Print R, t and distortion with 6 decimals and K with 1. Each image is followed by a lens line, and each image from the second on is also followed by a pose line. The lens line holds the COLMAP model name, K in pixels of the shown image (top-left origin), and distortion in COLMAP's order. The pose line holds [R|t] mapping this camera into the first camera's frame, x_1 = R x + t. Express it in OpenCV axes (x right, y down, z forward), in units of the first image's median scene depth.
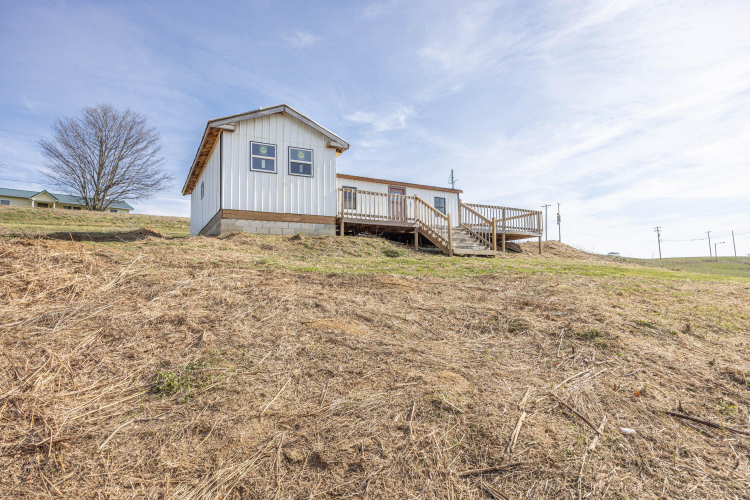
lens RADIAL K [[397.2, 0, 375.0], [0, 397.2, 250.0], [0, 0, 1]] dist [-0.007183, -0.002498]
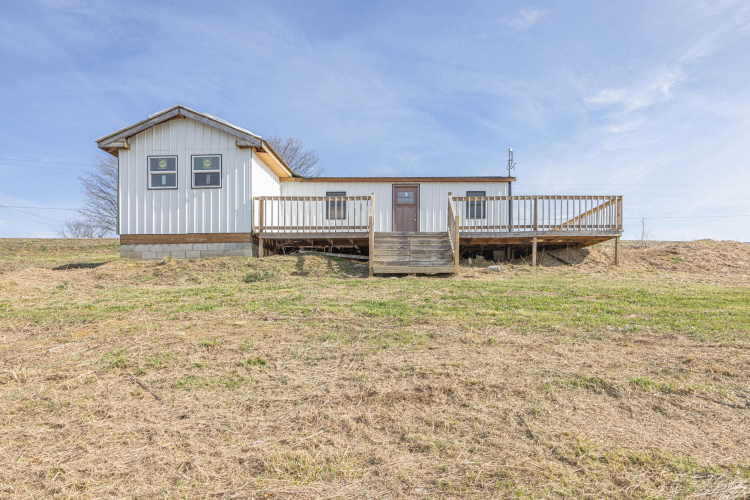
lens RADIAL K [[432.9, 0, 419.2], [0, 432.9, 296.9], [0, 0, 1]] dist [-0.004817, -0.002910]
pose [[0.892816, -0.007031, -0.450367, 0.583311], [0.040804, 0.997029, 0.065326, 0.004220], [0.448570, -0.076701, 0.890451, 0.330051]]
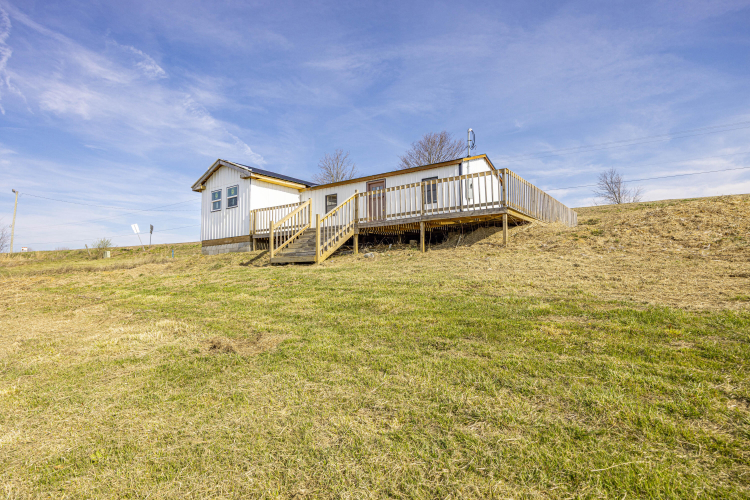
lens RADIAL K [[397.2, 0, 375.0], [0, 397.2, 250.0], [0, 0, 1]] dist [-0.007183, -0.002498]
pose [[0.439293, -0.050467, -0.896925, 1.100610], [0.086070, 0.996192, -0.013897, 0.012323], [0.894211, -0.071093, 0.441964, 0.760703]]
